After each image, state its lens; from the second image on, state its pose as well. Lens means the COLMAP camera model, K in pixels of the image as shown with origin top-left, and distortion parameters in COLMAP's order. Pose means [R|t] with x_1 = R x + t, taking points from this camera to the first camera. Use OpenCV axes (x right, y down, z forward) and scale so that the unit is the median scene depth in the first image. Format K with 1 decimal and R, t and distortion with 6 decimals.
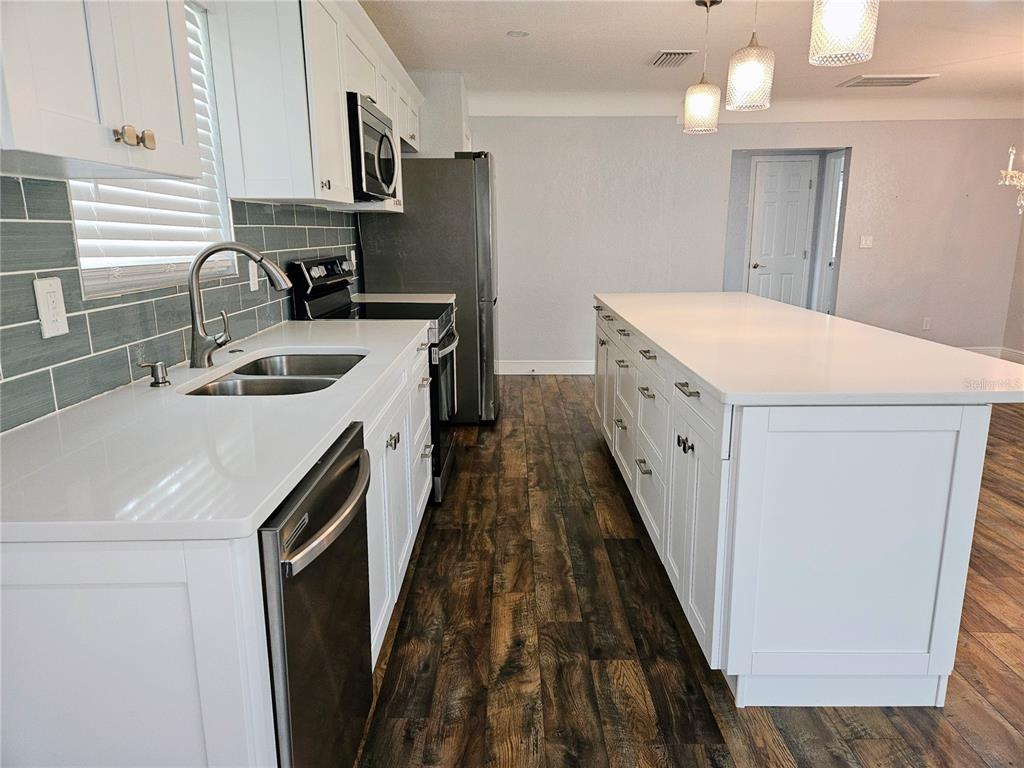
lens RADIAL K [[683.3, 0, 518.8], [0, 683.3, 378.1], [0, 0, 1]] dist [0.067481, -0.039195]
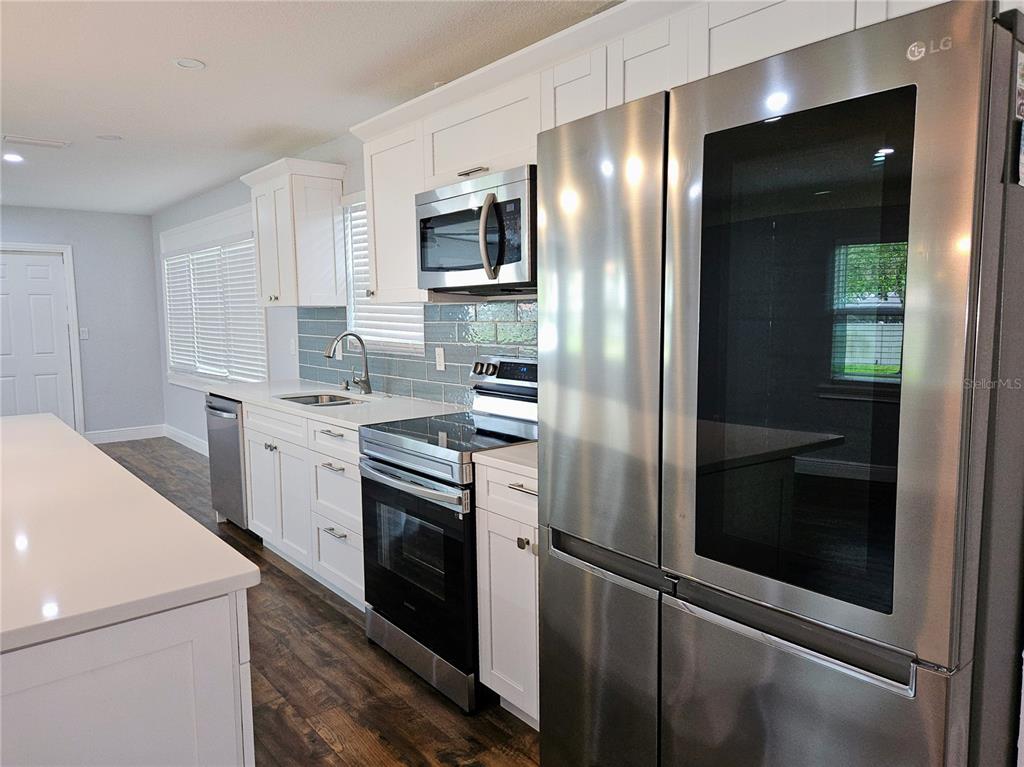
lens RADIAL K [[683.3, 0, 519.2], [0, 683.3, 379.9], [0, 0, 1]] dist [0.067481, -0.039195]
pose [[-0.768511, 0.067527, -0.636263, 0.347473], [-0.127084, 0.958494, 0.255223, -0.480006], [0.627089, 0.277001, -0.728032, 2.130564]]
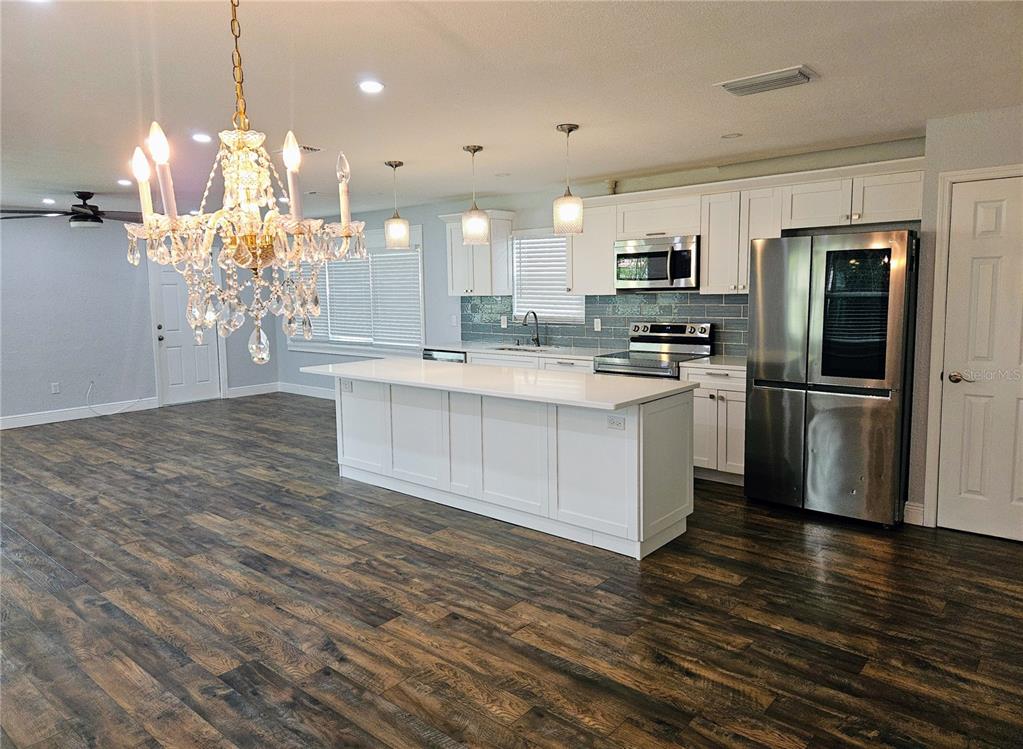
lens RADIAL K [[679.7, 0, 512.9], [0, 679.7, 374.7], [0, 0, 1]] dist [0.065305, -0.035017]
pose [[-0.656090, 0.112203, -0.746295, 1.644504], [-0.140861, 0.953301, 0.267160, -0.592800], [0.741421, 0.280405, -0.609646, 2.345482]]
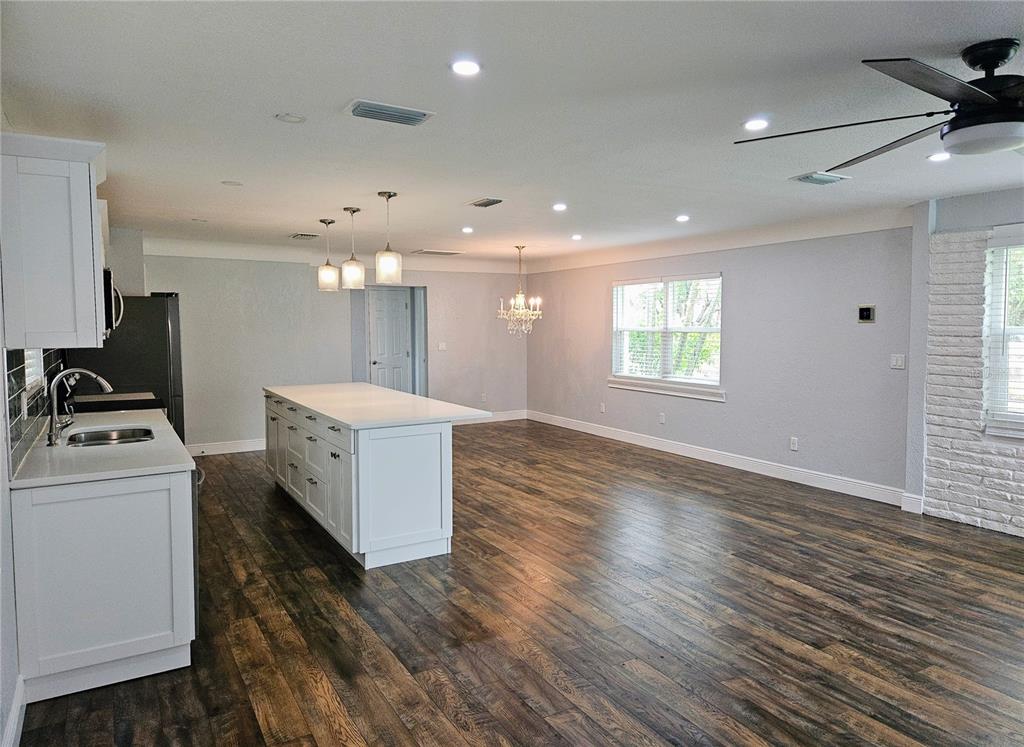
lens RADIAL K [[680.4, 0, 525.3], [0, 680.4, 363.5], [0, 0, 1]] dist [0.065305, -0.035017]
pose [[0.862458, -0.028932, 0.505300, -0.244762], [0.105408, 0.986741, -0.123416, 0.110909], [-0.495030, 0.159704, 0.854073, -0.899434]]
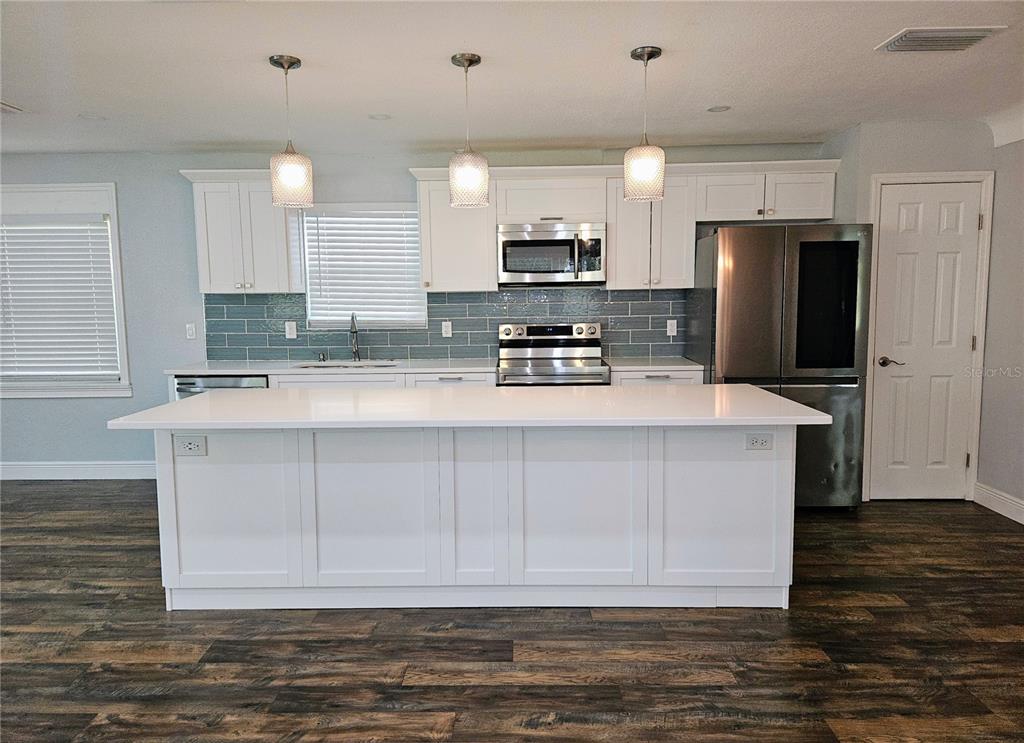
lens RADIAL K [[687.6, 0, 506.2], [0, 687.6, 366.7], [0, 0, 1]] dist [0.046402, -0.031214]
pose [[-0.029419, 0.107484, -0.993771, 1.565863], [-0.200168, 0.973430, 0.111210, -0.302242], [0.979320, 0.202193, -0.007123, 1.233211]]
